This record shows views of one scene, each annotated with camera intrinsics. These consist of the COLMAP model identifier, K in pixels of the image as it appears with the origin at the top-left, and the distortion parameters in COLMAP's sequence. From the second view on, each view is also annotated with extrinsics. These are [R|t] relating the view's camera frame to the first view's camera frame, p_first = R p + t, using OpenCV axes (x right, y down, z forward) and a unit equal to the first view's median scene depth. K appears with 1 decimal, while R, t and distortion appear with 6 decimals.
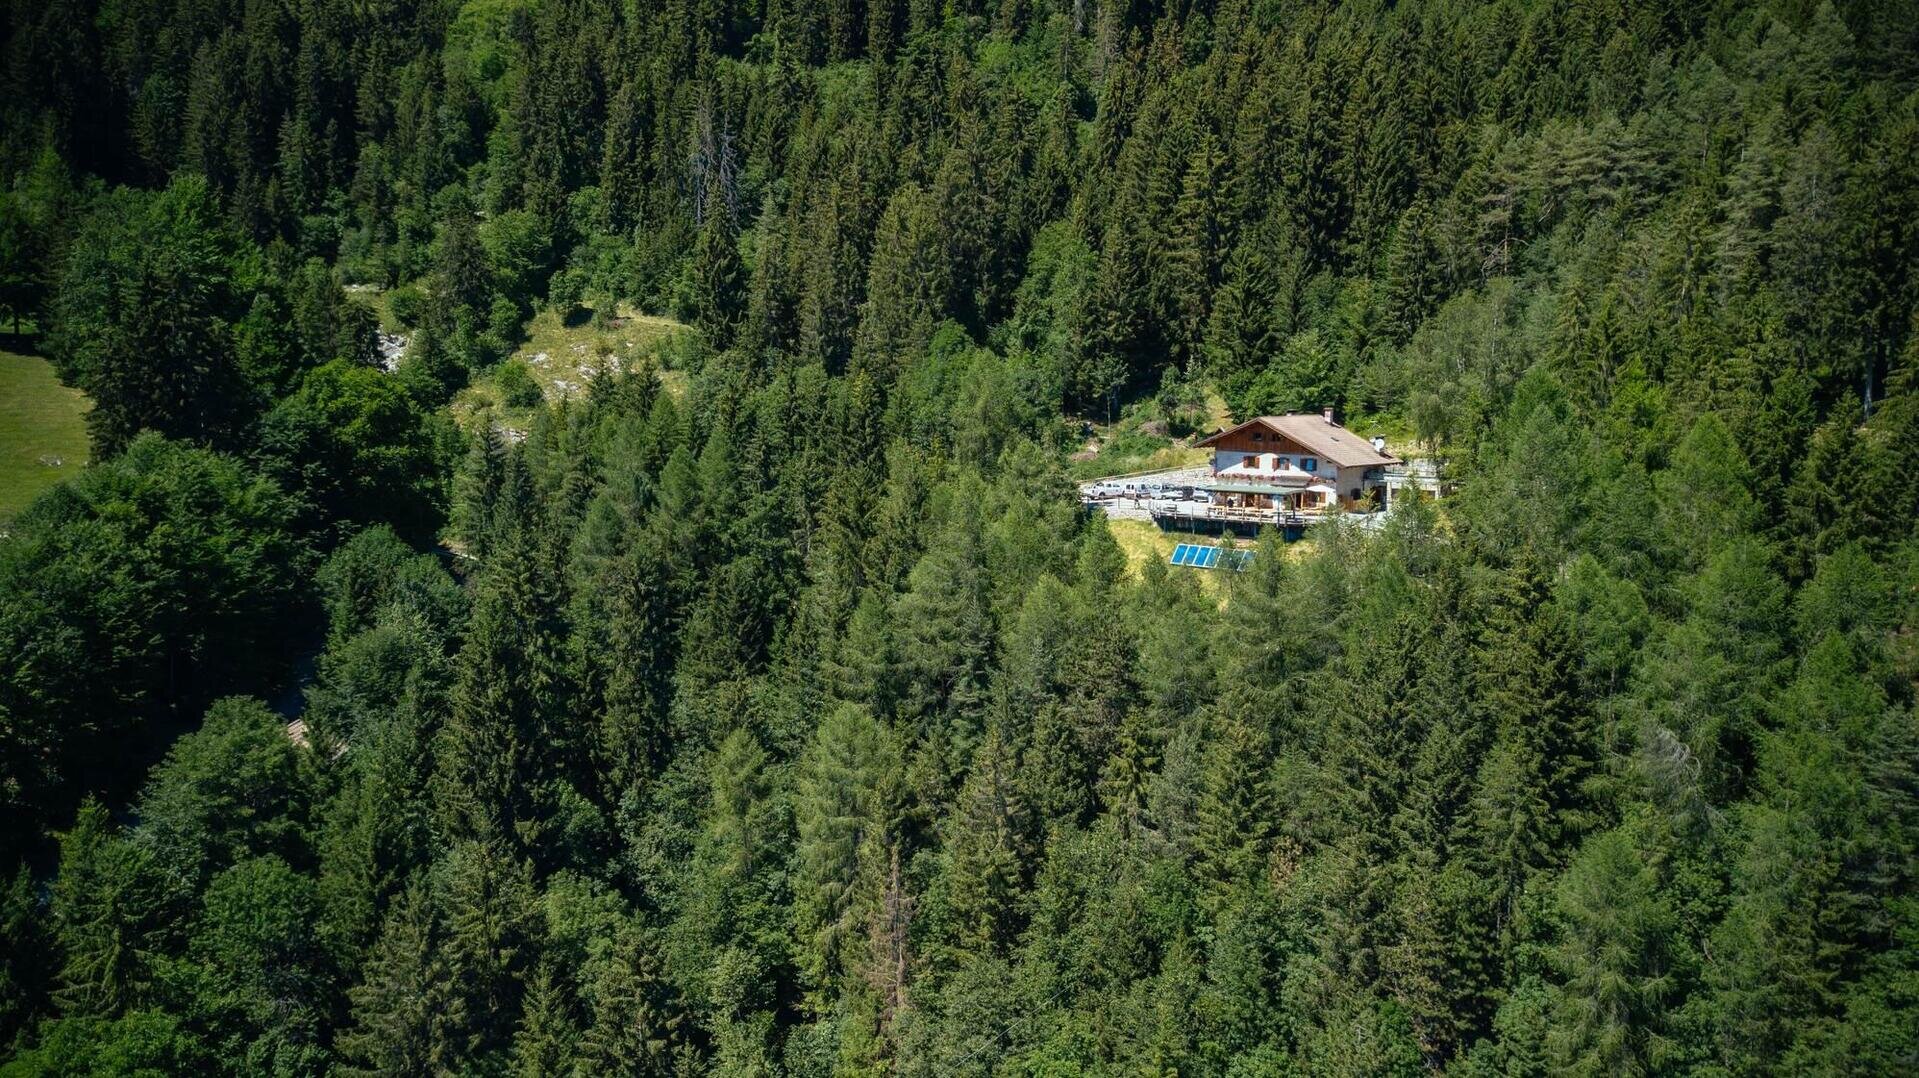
lens RADIAL K [[1534.3, 0, 959.5], [0, 1534.3, 539.0], [0, 0, 1]] dist [0.071490, -0.002322]
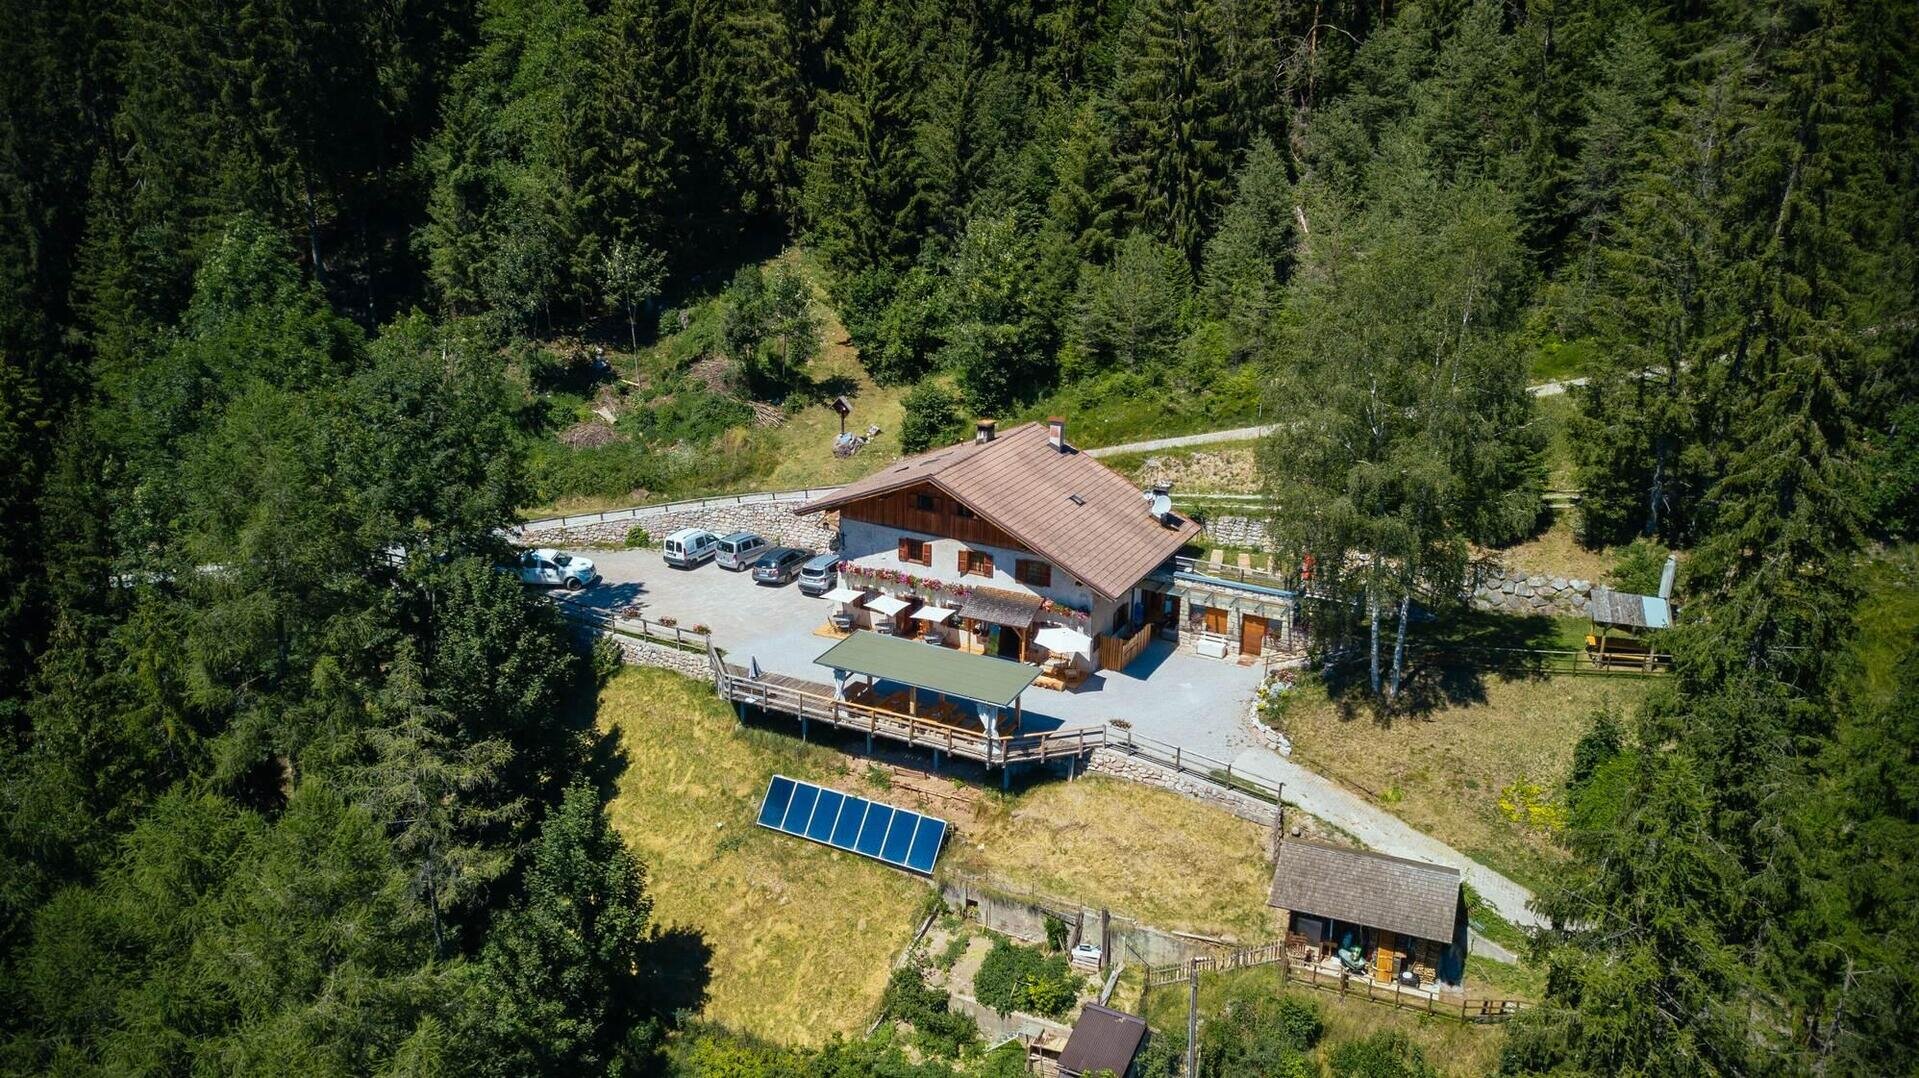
lens RADIAL K [[1534.3, 0, 959.5], [0, 1534.3, 539.0], [0, 0, 1]] dist [0.071490, -0.002322]
pose [[0.966375, -0.074600, 0.246076, 0.069860], [0.020354, 0.976180, 0.216006, -0.131053], [-0.256329, -0.203734, 0.944875, 0.445787]]
